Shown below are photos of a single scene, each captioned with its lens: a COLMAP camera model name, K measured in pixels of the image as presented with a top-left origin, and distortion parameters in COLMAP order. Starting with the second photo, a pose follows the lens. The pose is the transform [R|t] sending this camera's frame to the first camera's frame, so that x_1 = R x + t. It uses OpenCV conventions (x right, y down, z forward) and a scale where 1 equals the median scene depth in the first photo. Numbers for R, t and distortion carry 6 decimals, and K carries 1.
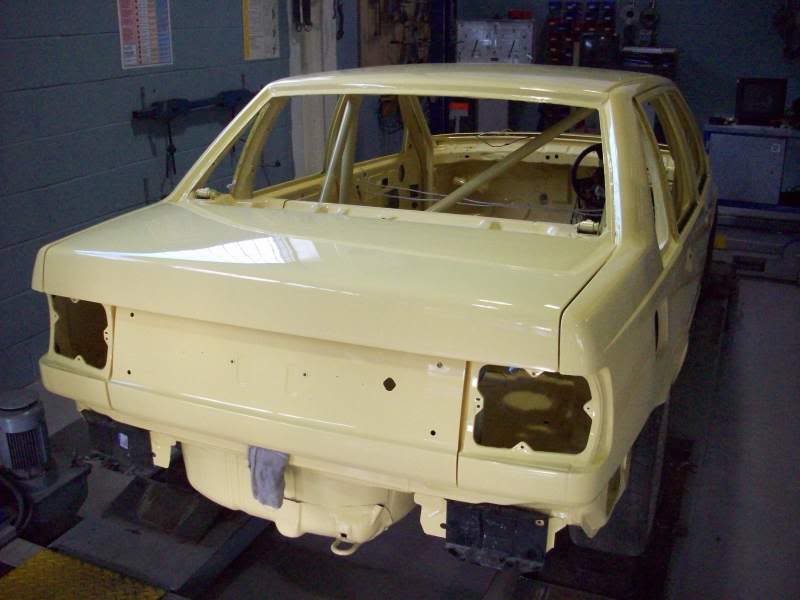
lens RADIAL K [[854.7, 0, 384.4], [0, 854.7, 297.2], [0, 0, 1]] dist [-0.164949, 0.005649]
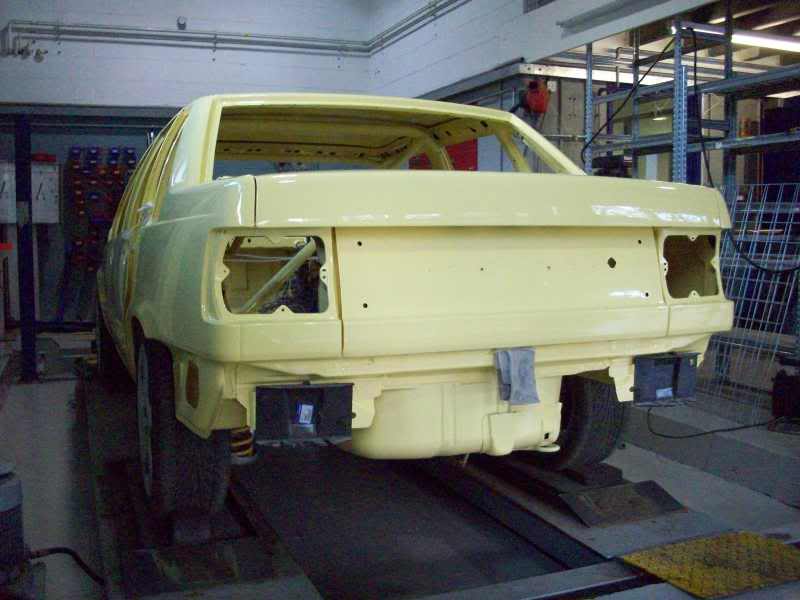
lens RADIAL K [[854.7, 0, 384.4], [0, 854.7, 297.2], [0, 0, 1]] dist [-0.164949, 0.005649]
pose [[0.697474, -0.050331, 0.714840, -0.960014], [0.226561, 0.961852, -0.153334, 0.229371], [-0.679853, 0.268901, 0.682270, 0.350138]]
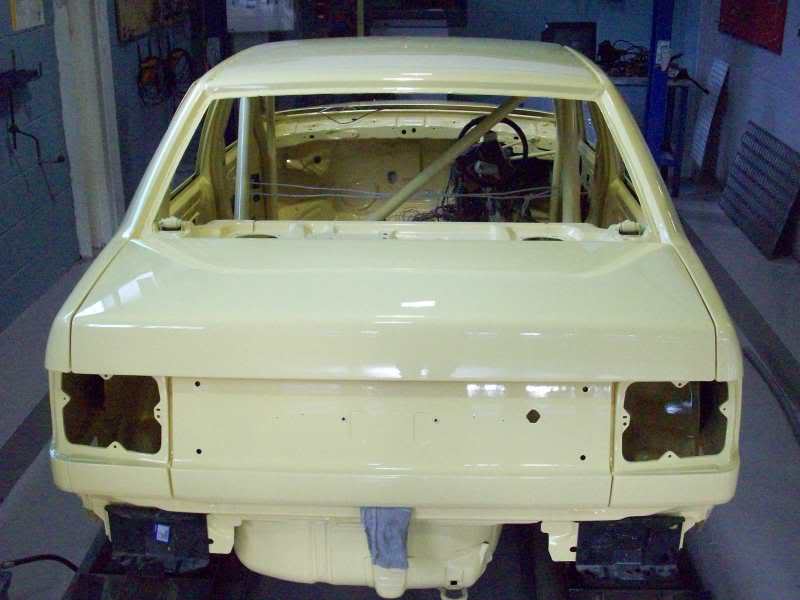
lens RADIAL K [[1032.9, 0, 400.0], [0, 1032.9, 300.0], [0, 0, 1]] dist [-0.103466, 0.010239]
pose [[0.927862, -0.120984, 0.352753, -0.465211], [0.110906, 0.992636, 0.048724, -0.090571], [-0.356050, -0.006087, 0.934447, -0.038515]]
